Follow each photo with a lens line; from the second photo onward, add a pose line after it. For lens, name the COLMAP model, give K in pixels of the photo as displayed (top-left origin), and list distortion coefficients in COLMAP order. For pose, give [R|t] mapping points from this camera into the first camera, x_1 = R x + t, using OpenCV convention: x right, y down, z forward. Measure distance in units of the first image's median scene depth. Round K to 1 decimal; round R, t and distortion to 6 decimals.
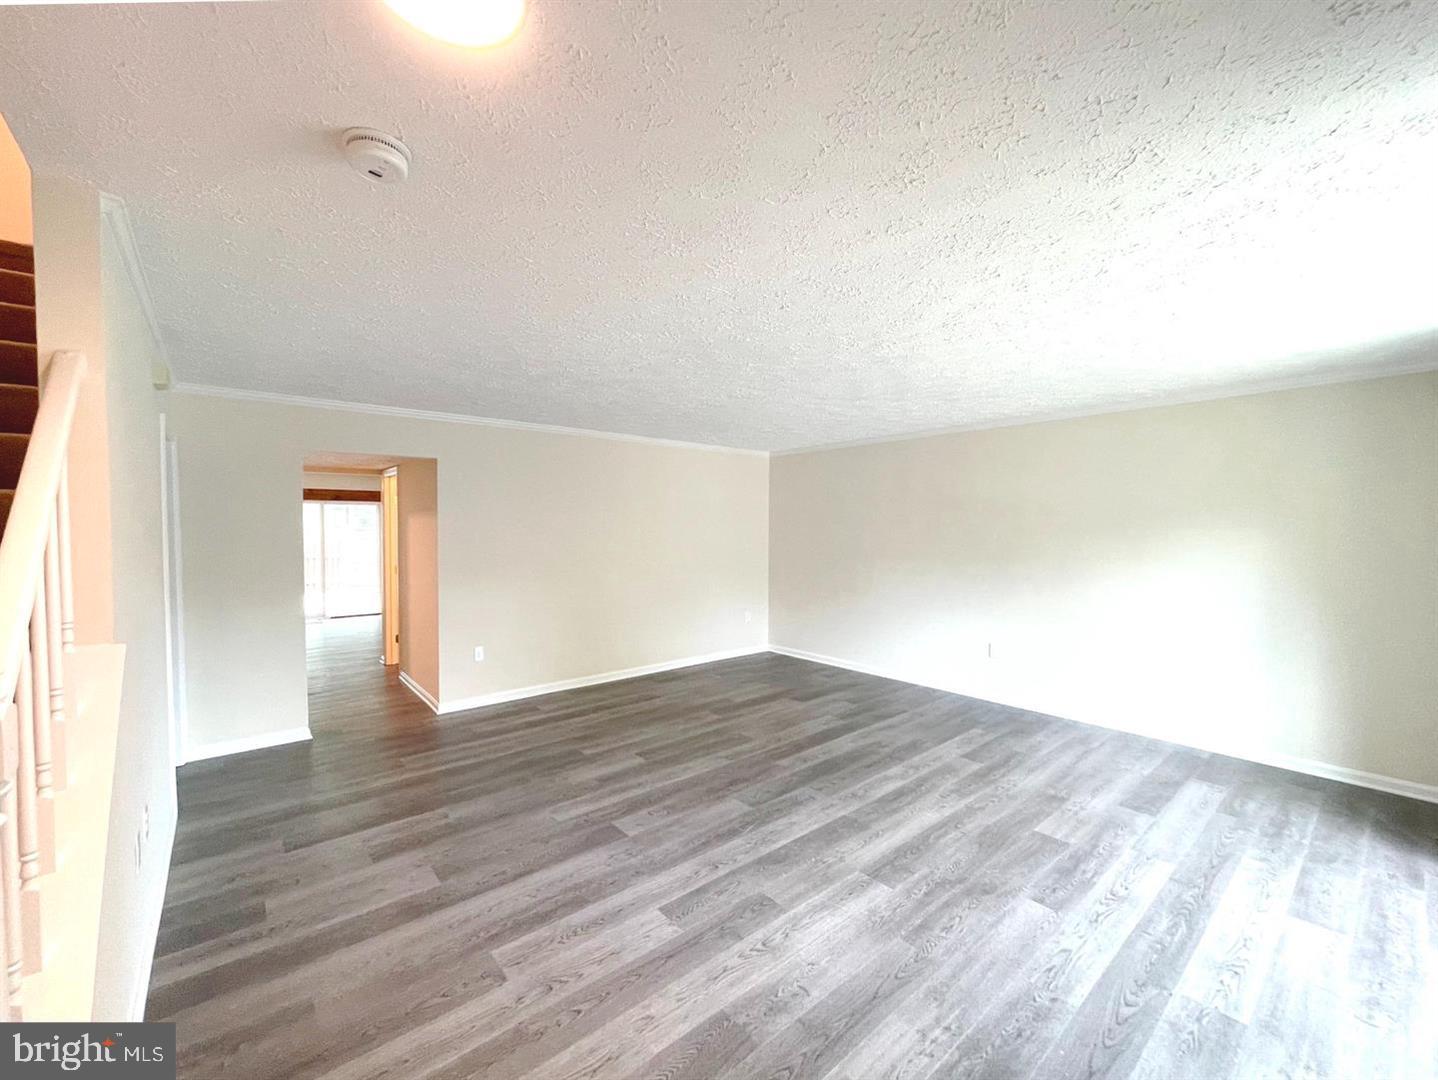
lens RADIAL K [[584.8, 0, 718.8], [0, 584.8, 541.4], [0, 0, 1]] dist [0.001653, 0.000182]
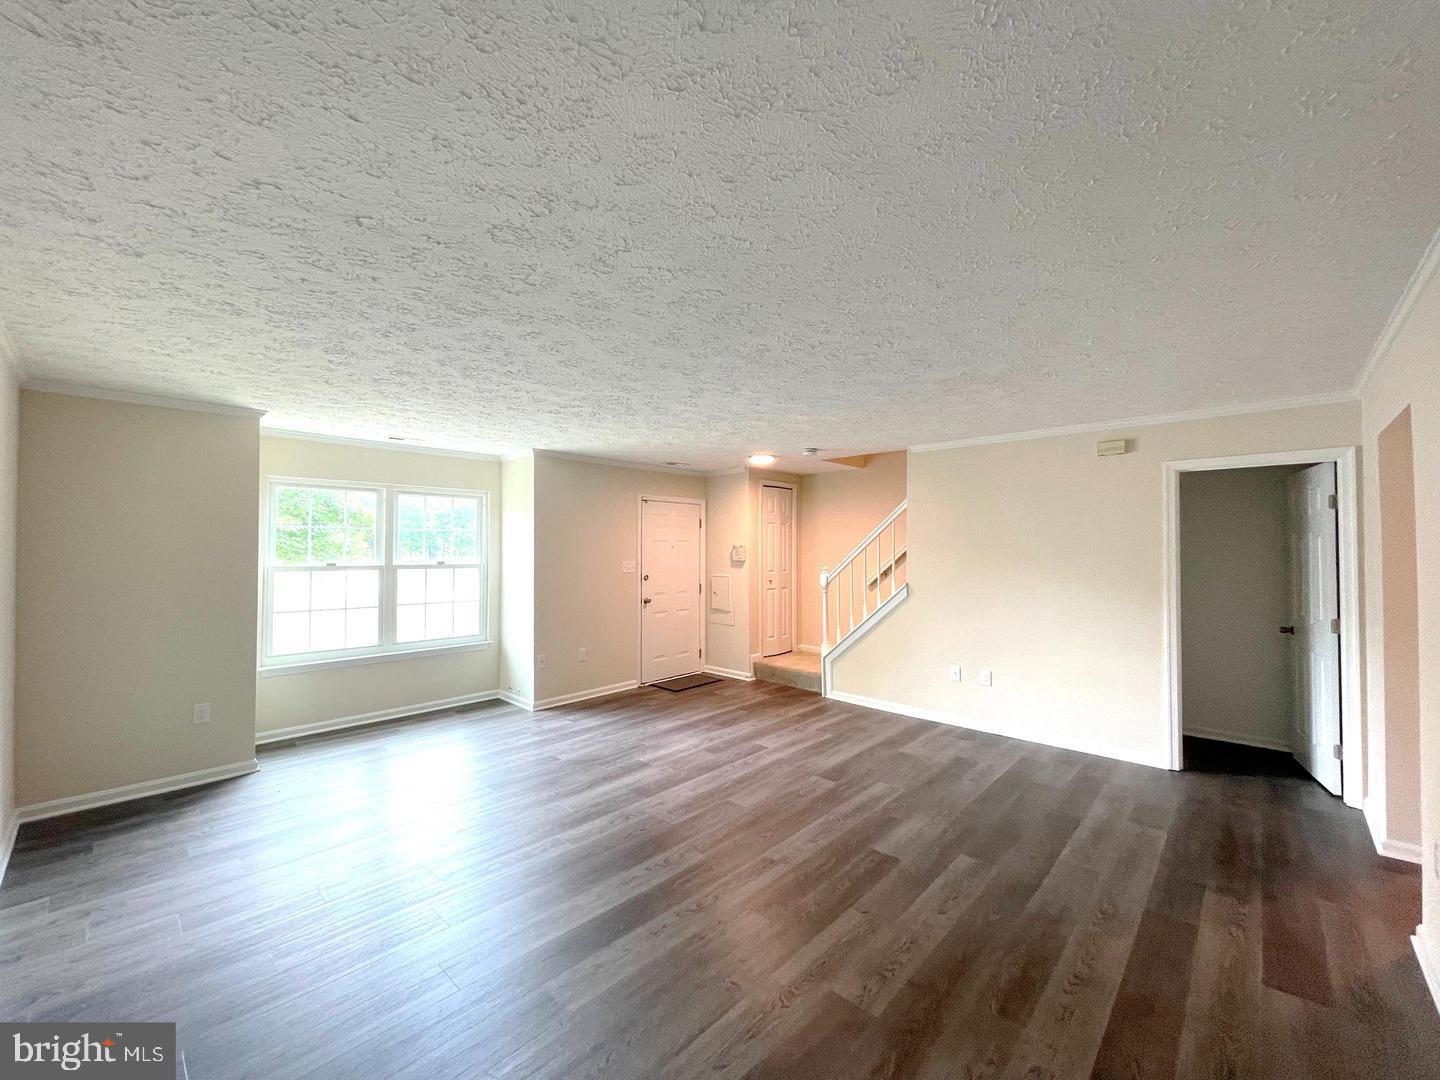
lens RADIAL K [[579.3, 0, 719.9], [0, 579.3, 545.8], [0, 0, 1]] dist [-0.000317, -0.000012]
pose [[-0.993411, -0.002976, -0.114566, 0.235031], [-0.004991, 0.999838, 0.017309, -0.050066], [0.114496, 0.017767, -0.993265, 2.467086]]
